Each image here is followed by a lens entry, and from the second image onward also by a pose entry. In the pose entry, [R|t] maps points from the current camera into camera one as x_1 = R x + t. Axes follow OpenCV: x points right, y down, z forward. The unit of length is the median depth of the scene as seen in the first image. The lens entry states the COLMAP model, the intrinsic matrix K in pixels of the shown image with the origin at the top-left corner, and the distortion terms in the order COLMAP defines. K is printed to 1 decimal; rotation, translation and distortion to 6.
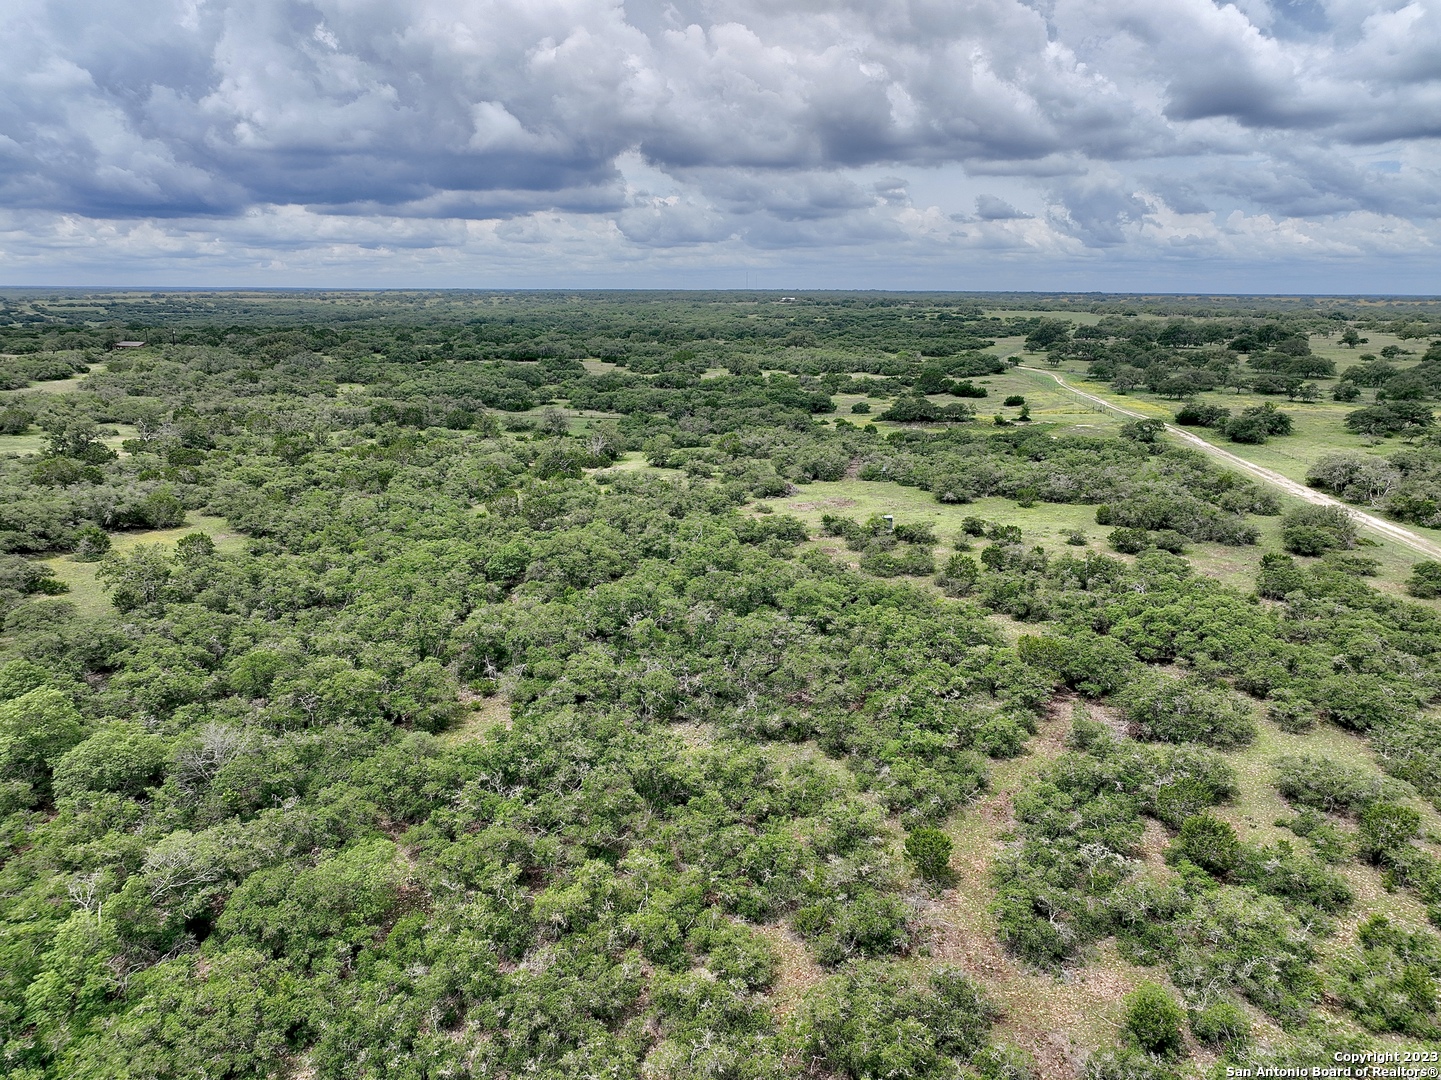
lens RADIAL K [[1018.8, 0, 721.2], [0, 1018.8, 532.2], [0, 0, 1]] dist [0.006797, 0.010660]
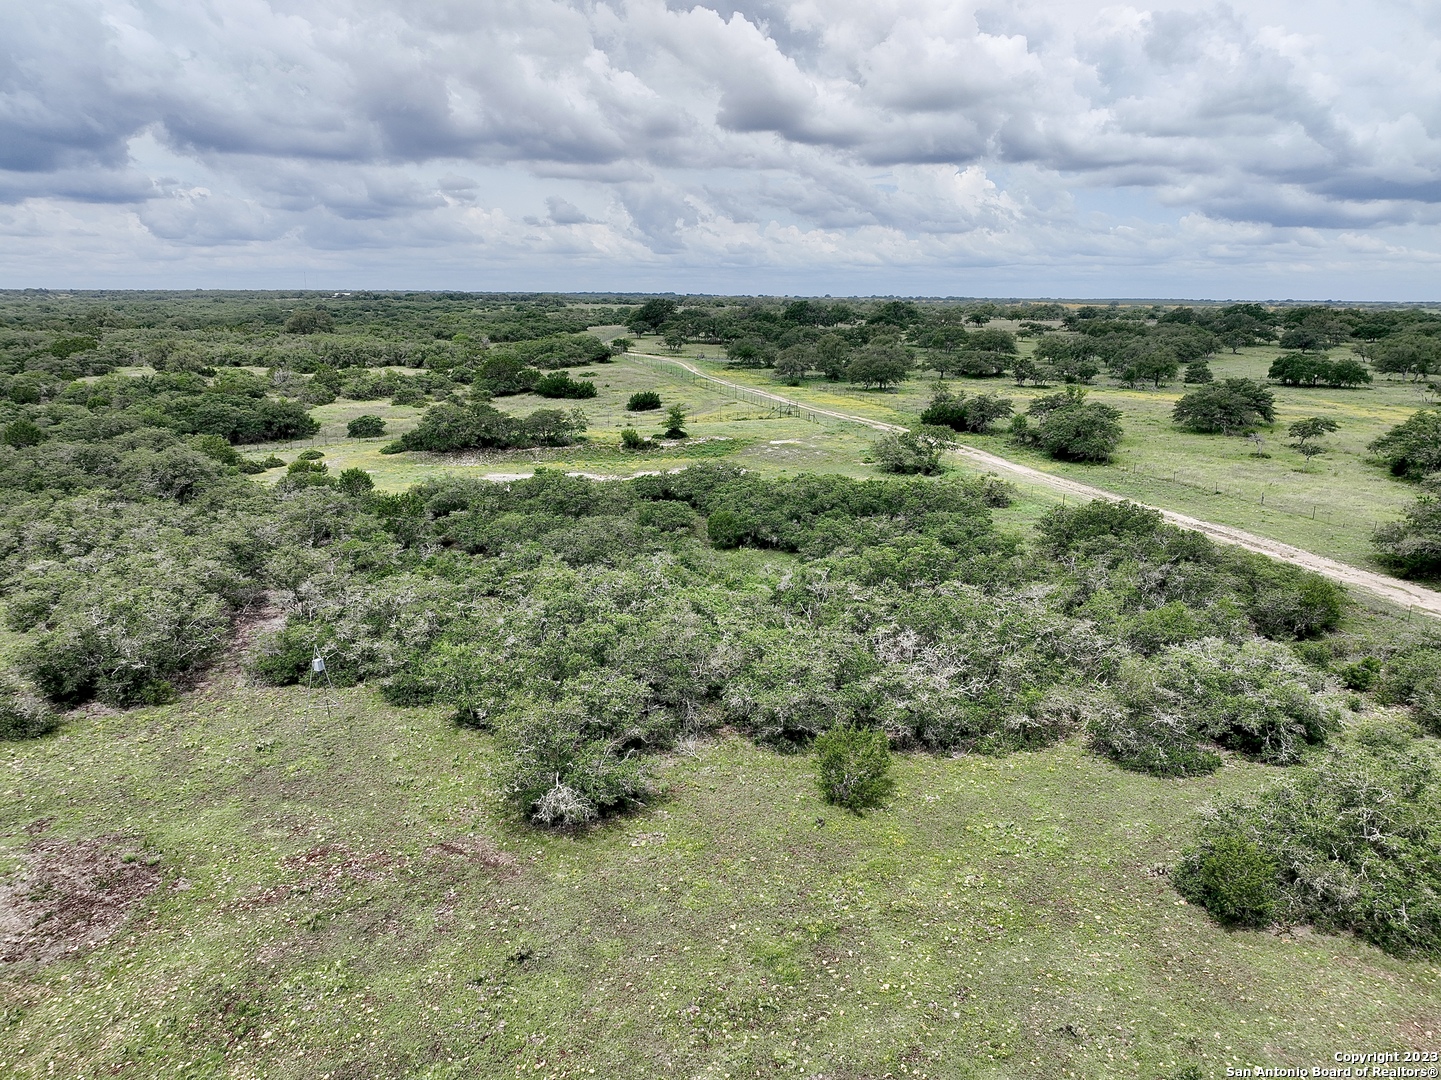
lens RADIAL K [[1018.8, 0, 721.2], [0, 1018.8, 532.2], [0, 0, 1]] dist [0.006797, 0.010660]
pose [[0.921975, -0.087940, 0.377132, 0.091727], [0.089521, 0.995895, 0.013373, -0.052646], [-0.376760, 0.021431, 0.926063, 0.403276]]
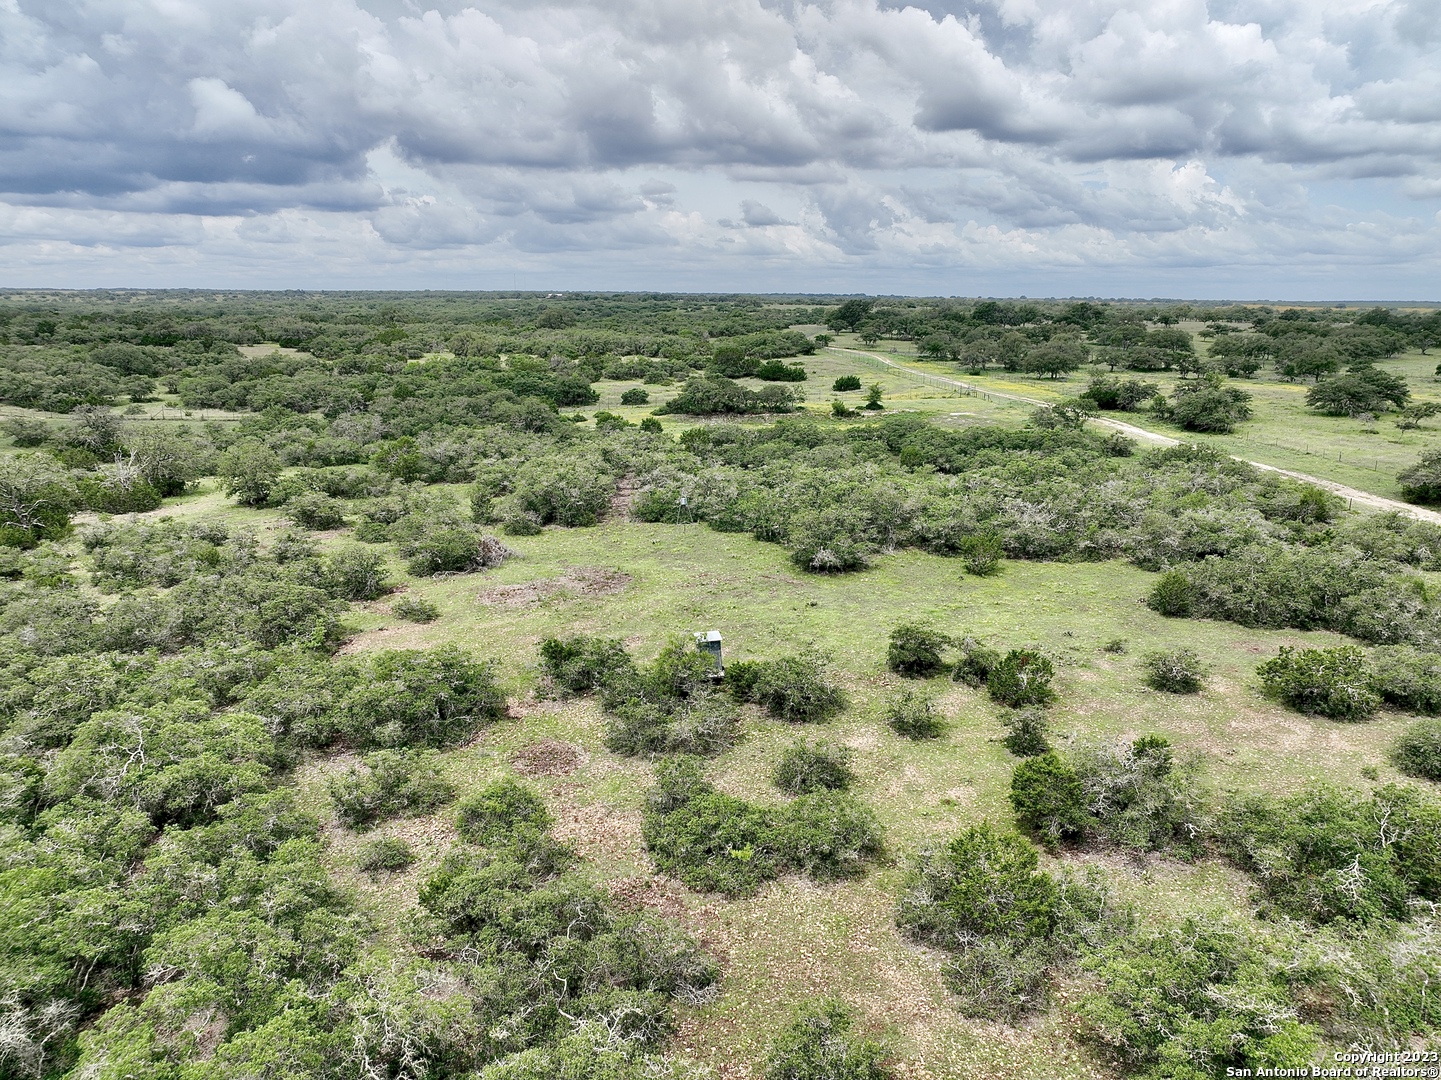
lens RADIAL K [[1018.8, 0, 721.2], [0, 1018.8, 532.2], [0, 0, 1]] dist [0.006797, 0.010660]
pose [[0.976521, -0.046199, 0.210409, 0.041435], [0.047192, 0.998886, 0.000301, -0.026351], [-0.210188, 0.009635, 0.977613, 0.291530]]
